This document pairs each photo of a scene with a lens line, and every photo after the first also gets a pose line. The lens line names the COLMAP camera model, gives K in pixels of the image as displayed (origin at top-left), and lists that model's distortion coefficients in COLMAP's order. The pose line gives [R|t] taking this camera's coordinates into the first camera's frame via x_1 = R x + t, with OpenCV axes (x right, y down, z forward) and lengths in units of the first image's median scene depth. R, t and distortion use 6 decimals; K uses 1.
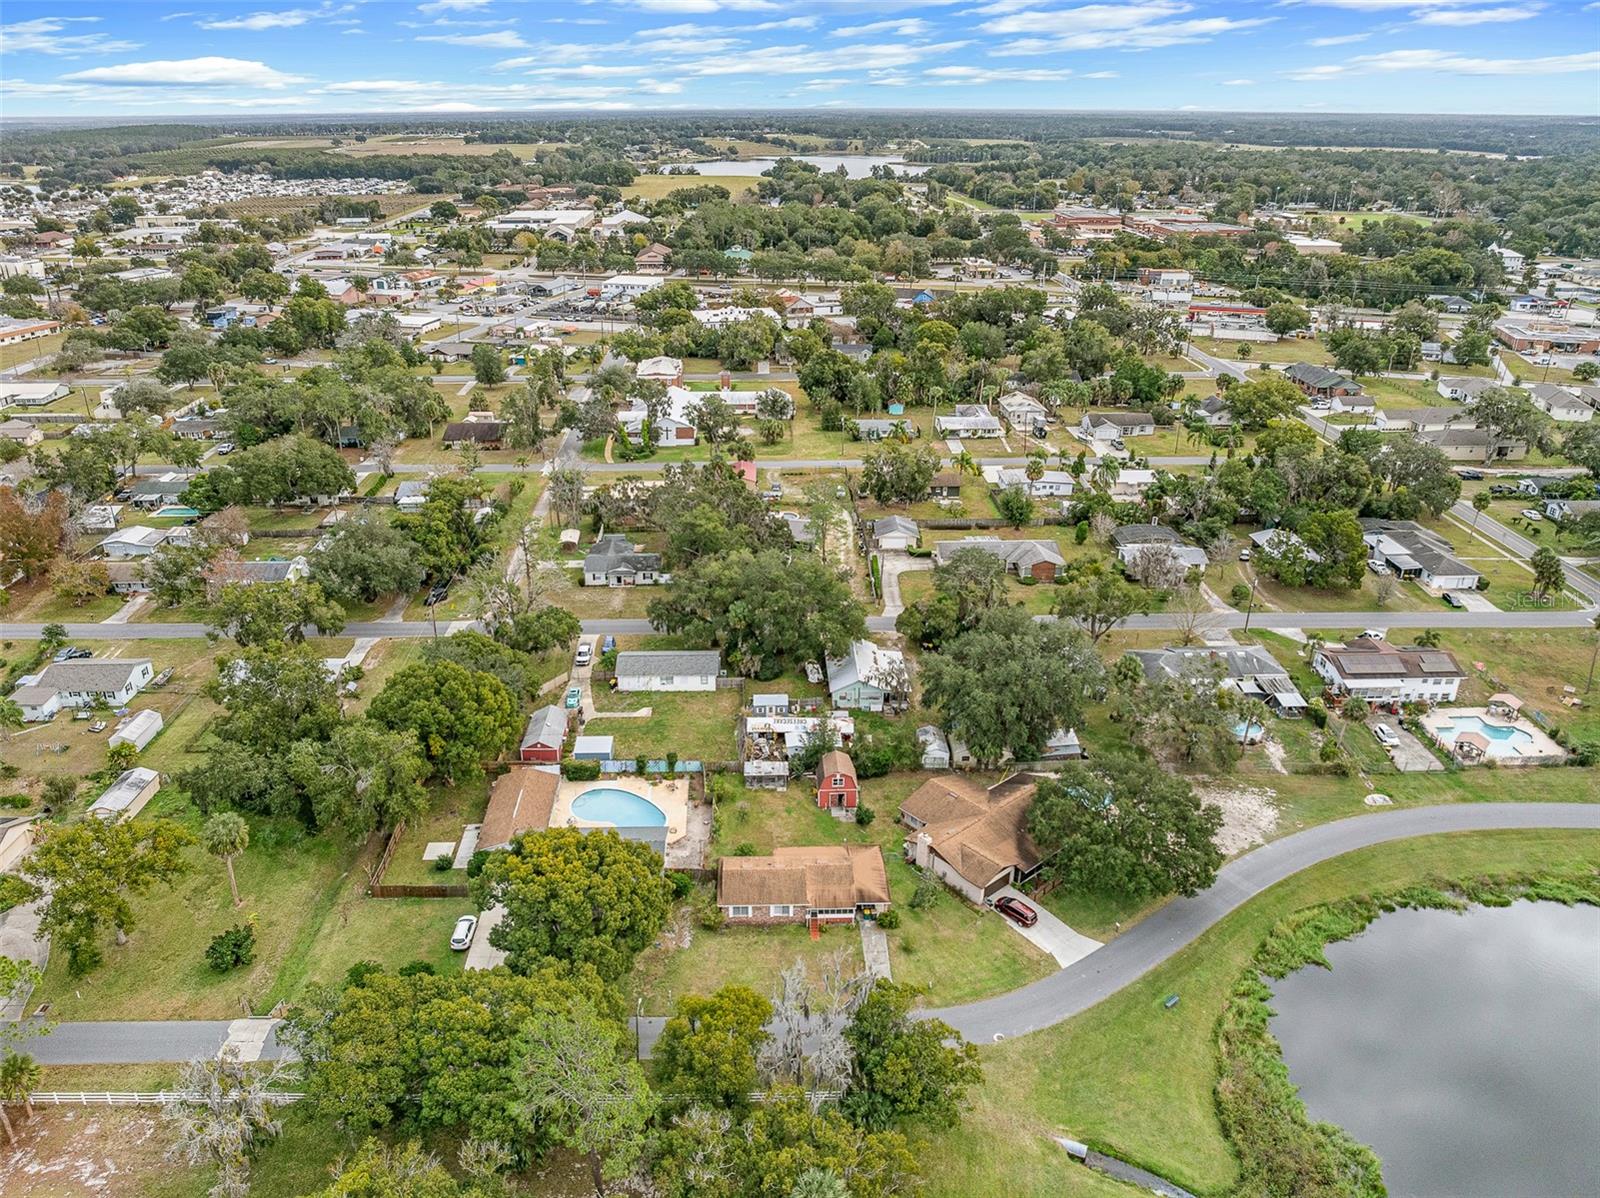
lens RADIAL K [[1113.7, 0, 777.0], [0, 1113.7, 598.3], [0, 0, 1]] dist [-0.029166, -0.007743]
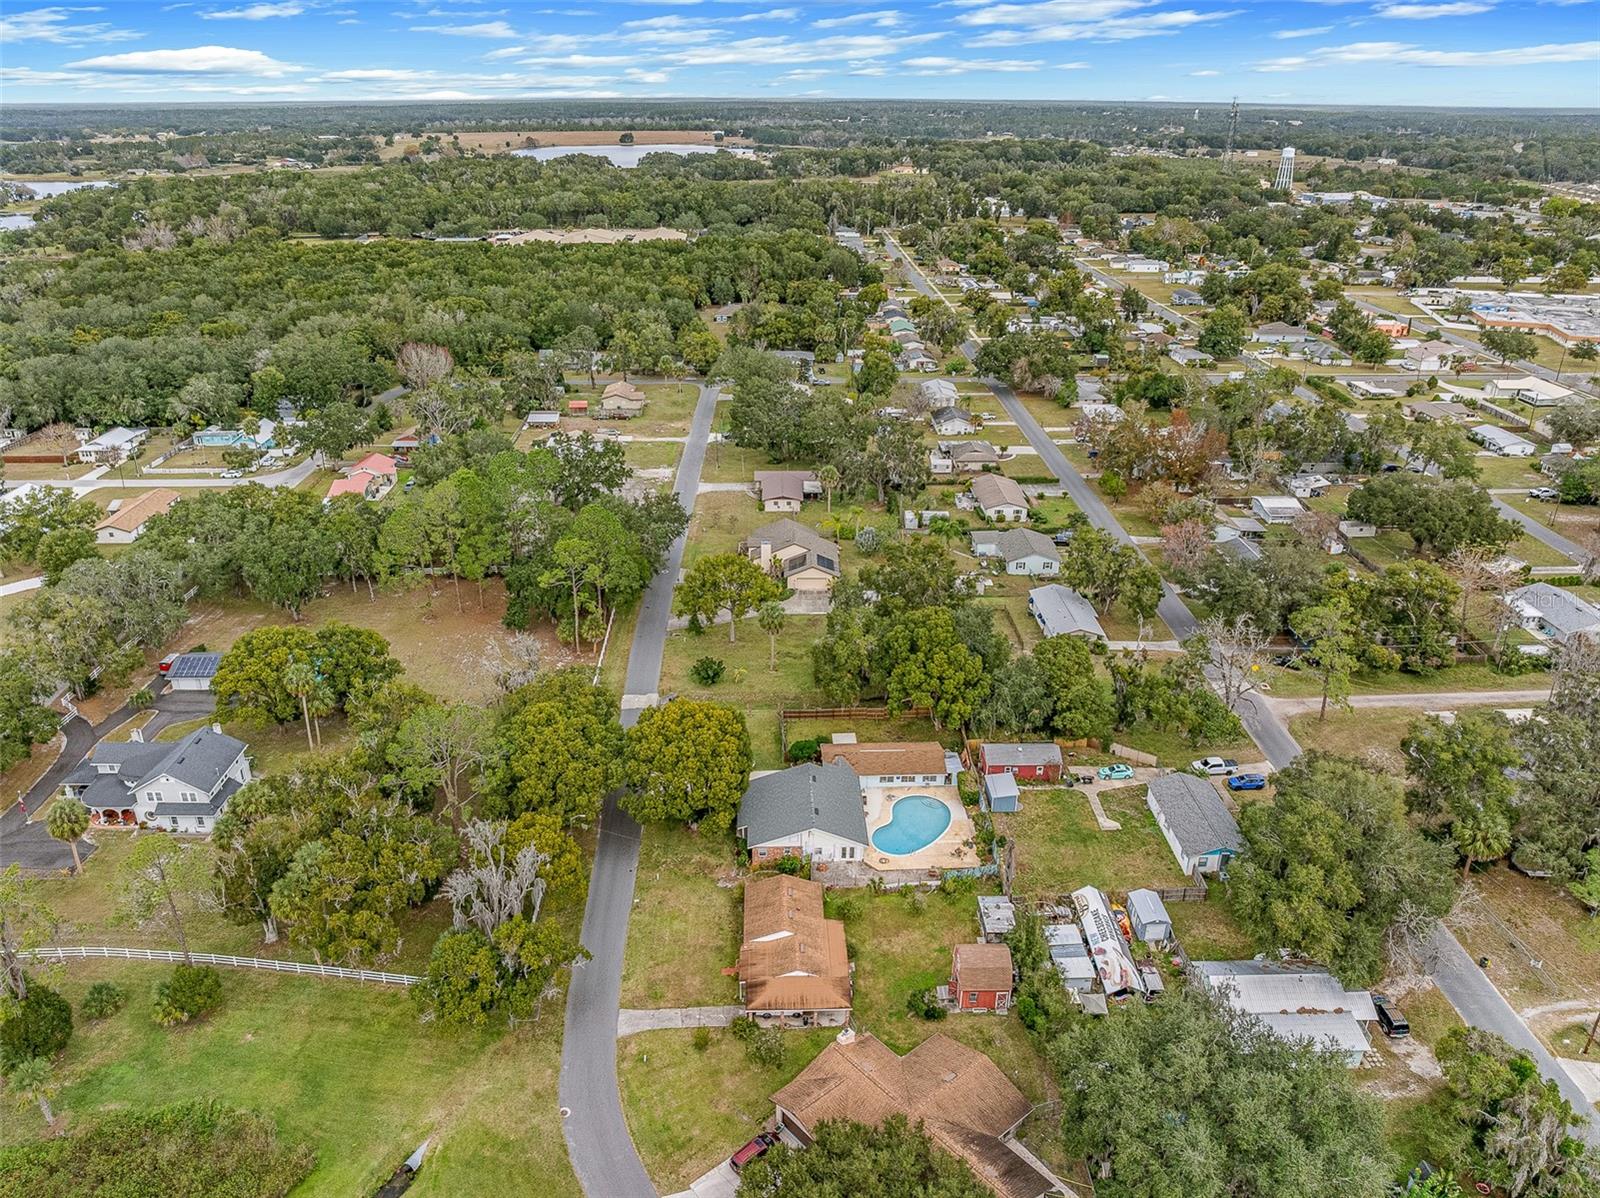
lens RADIAL K [[1113.7, 0, 777.0], [0, 1113.7, 598.3], [0, 0, 1]] dist [-0.029166, -0.007743]
pose [[-0.008130, 0.415605, -0.909509, 0.567225], [-0.407665, 0.829146, 0.382527, -0.254942], [0.913096, 0.373884, 0.162687, 0.558853]]
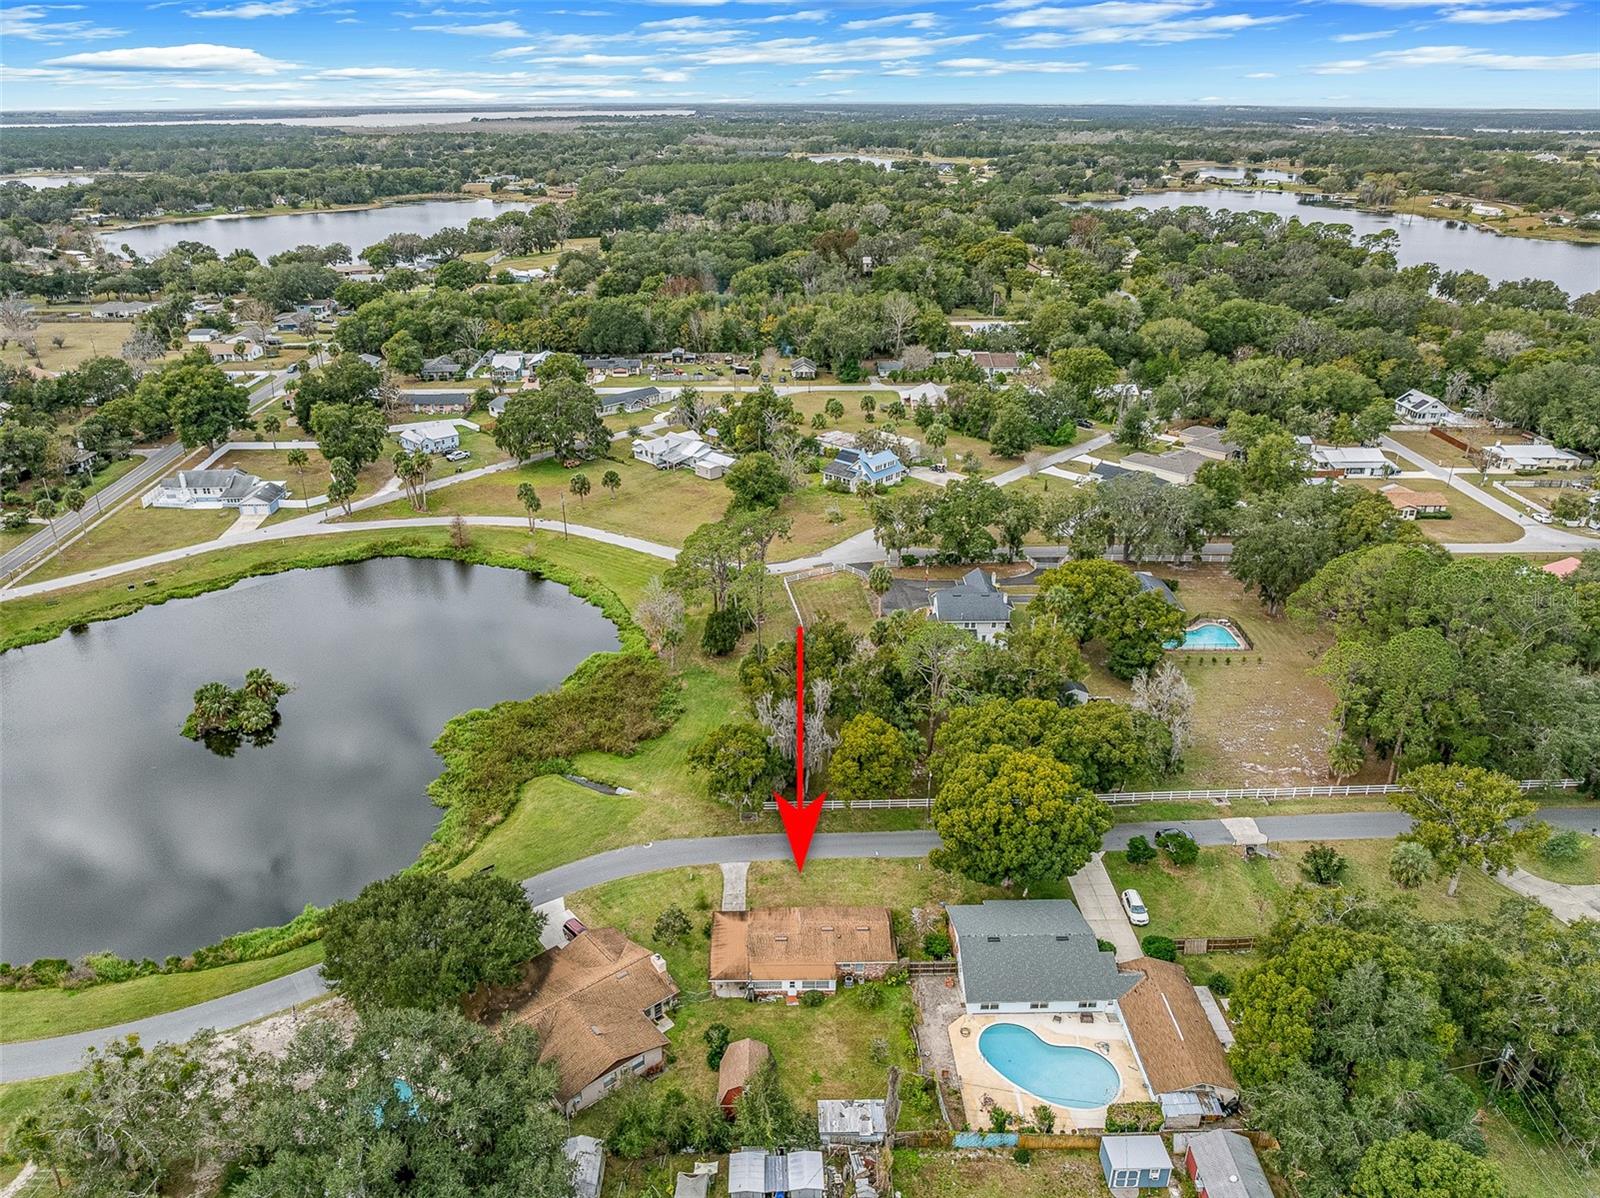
lens RADIAL K [[1127.1, 0, 787.5], [0, 1127.1, 588.6], [0, 0, 1]] dist [-0.040212, 0.003136]
pose [[-0.999912, -0.001501, 0.013207, 0.017441], [0.008745, 0.673985, 0.738693, -0.480043], [-0.010010, 0.738743, -0.673913, 1.075902]]
